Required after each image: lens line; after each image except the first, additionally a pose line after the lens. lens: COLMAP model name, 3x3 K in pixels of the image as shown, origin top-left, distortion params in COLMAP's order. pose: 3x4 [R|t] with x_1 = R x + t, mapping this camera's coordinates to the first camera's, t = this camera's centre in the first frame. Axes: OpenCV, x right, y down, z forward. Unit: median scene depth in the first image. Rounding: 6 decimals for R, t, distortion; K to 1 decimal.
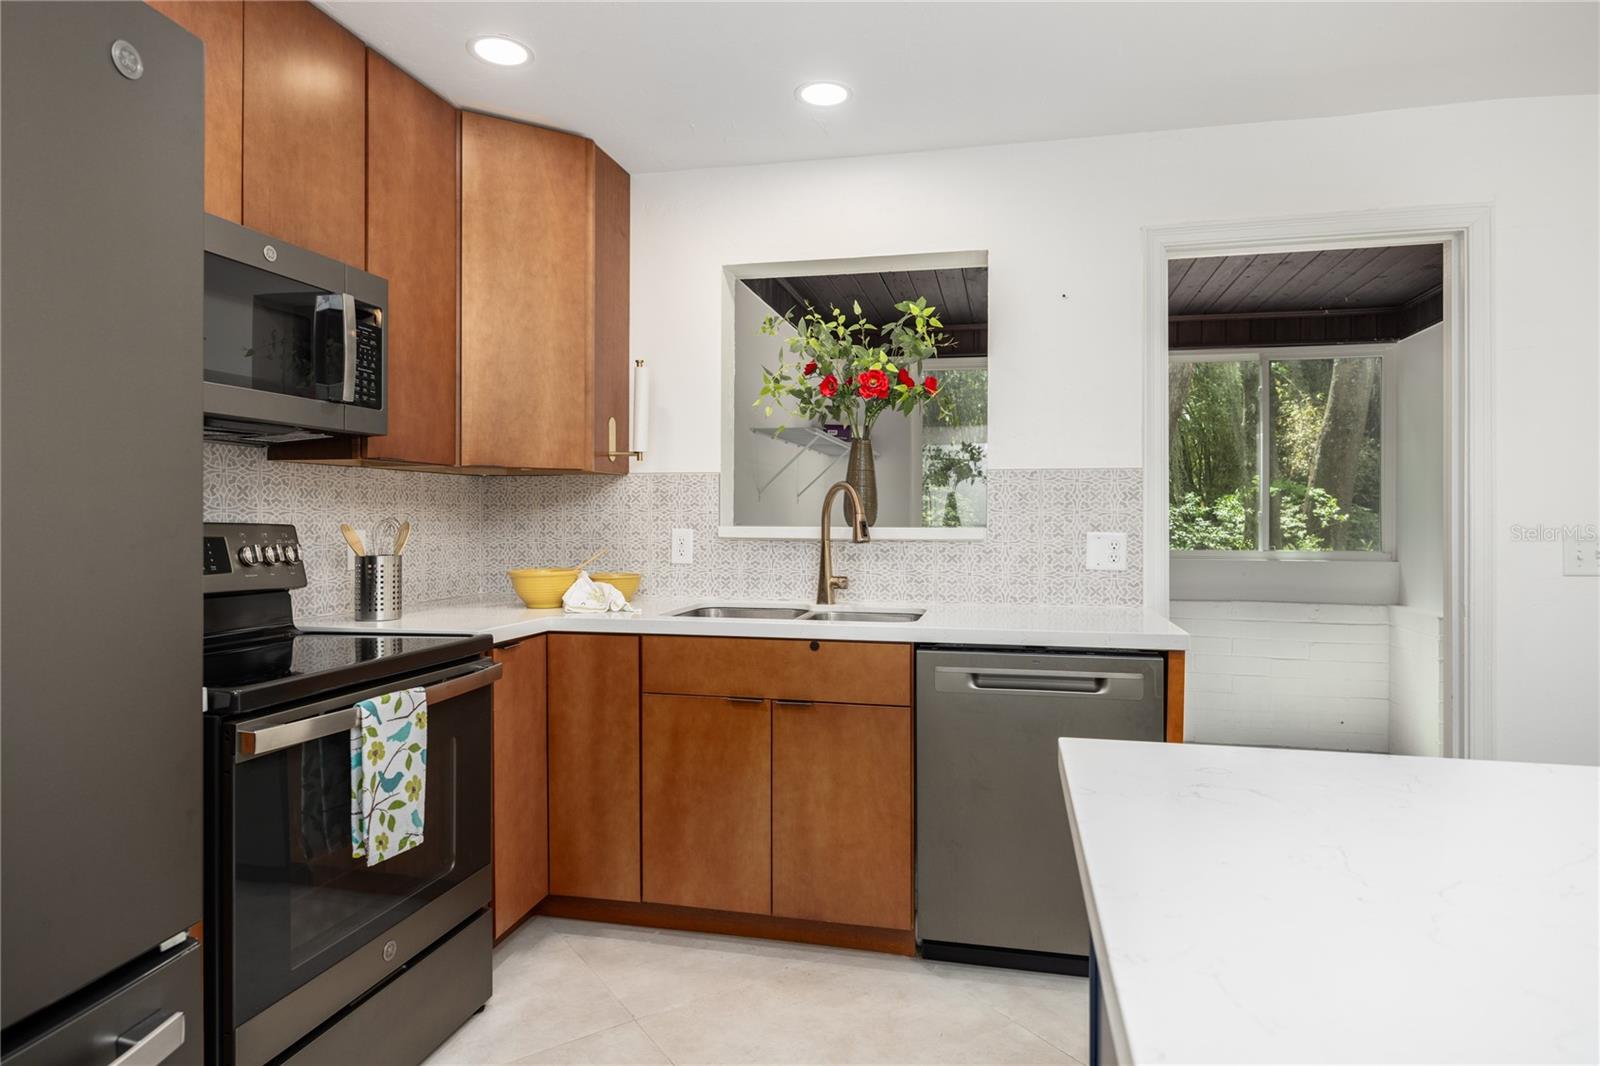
lens RADIAL K [[903.4, 0, 802.5], [0, 903.4, 518.4], [0, 0, 1]] dist [-0.001138, -0.000340]
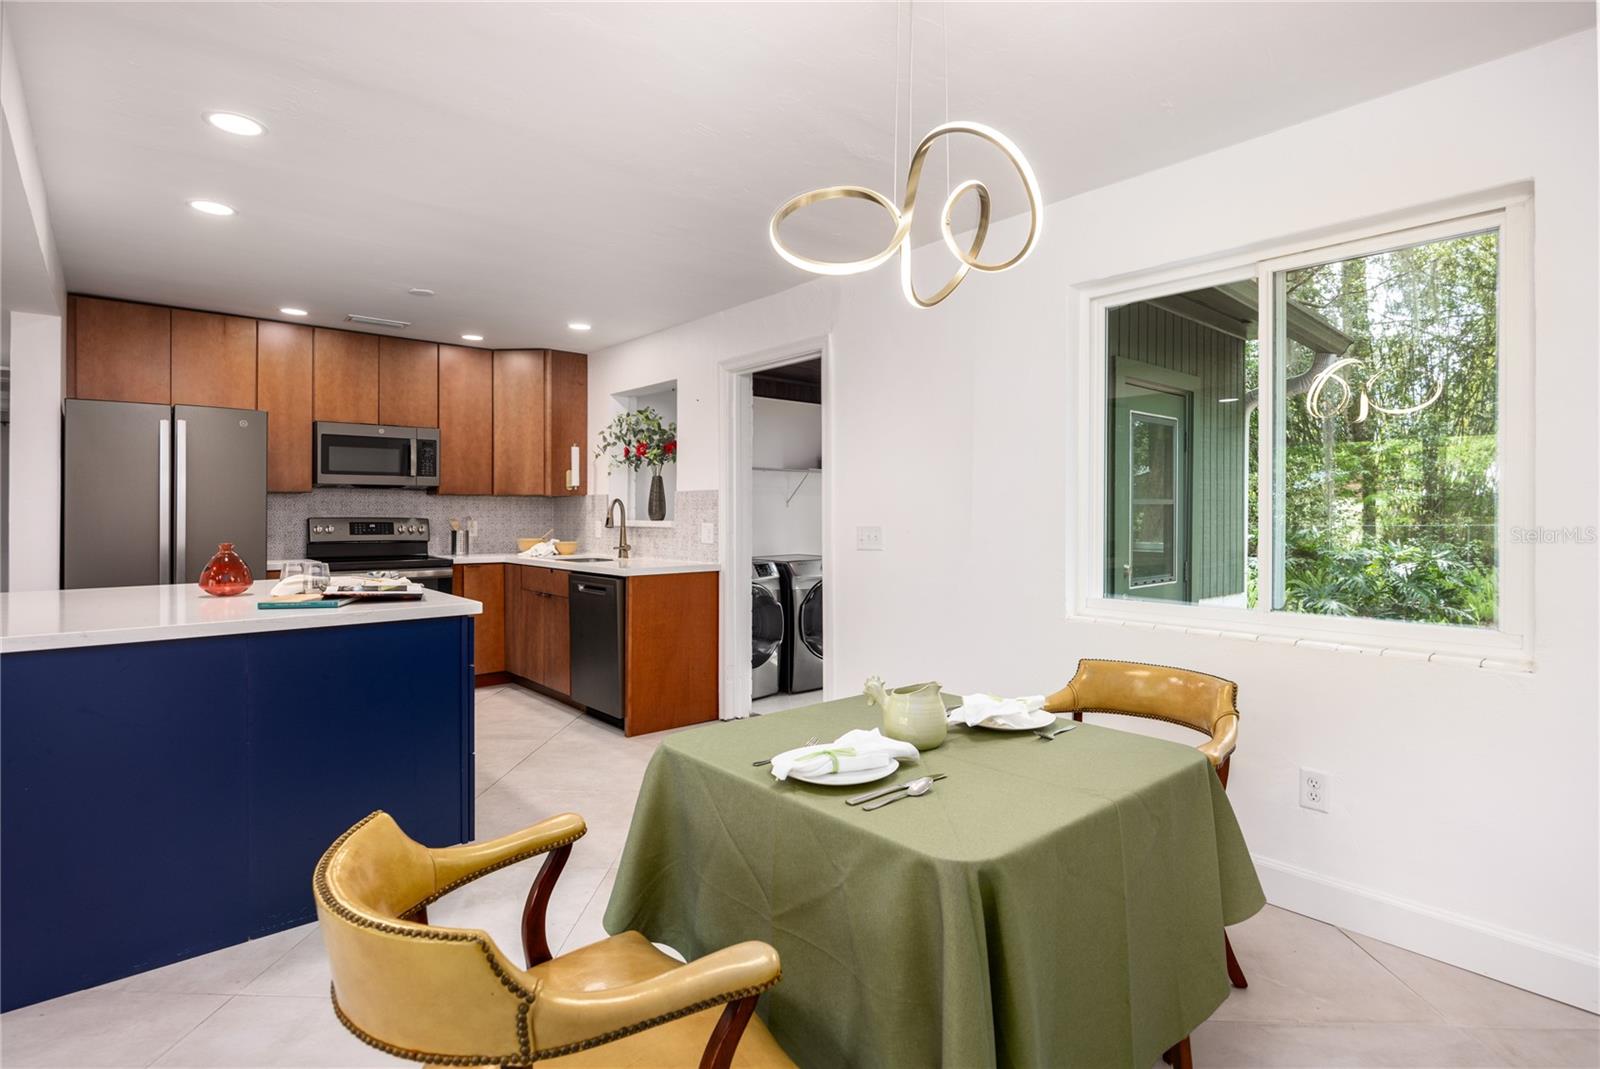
lens RADIAL K [[793.8, 0, 793.5], [0, 793.8, 509.1], [0, 0, 1]] dist [-0.014332, 0.003530]
pose [[0.804681, -0.005691, -0.593680, 1.490769], [-0.000237, 0.999951, -0.009908, 0.001576], [0.593708, 0.008113, 0.804640, -0.240581]]
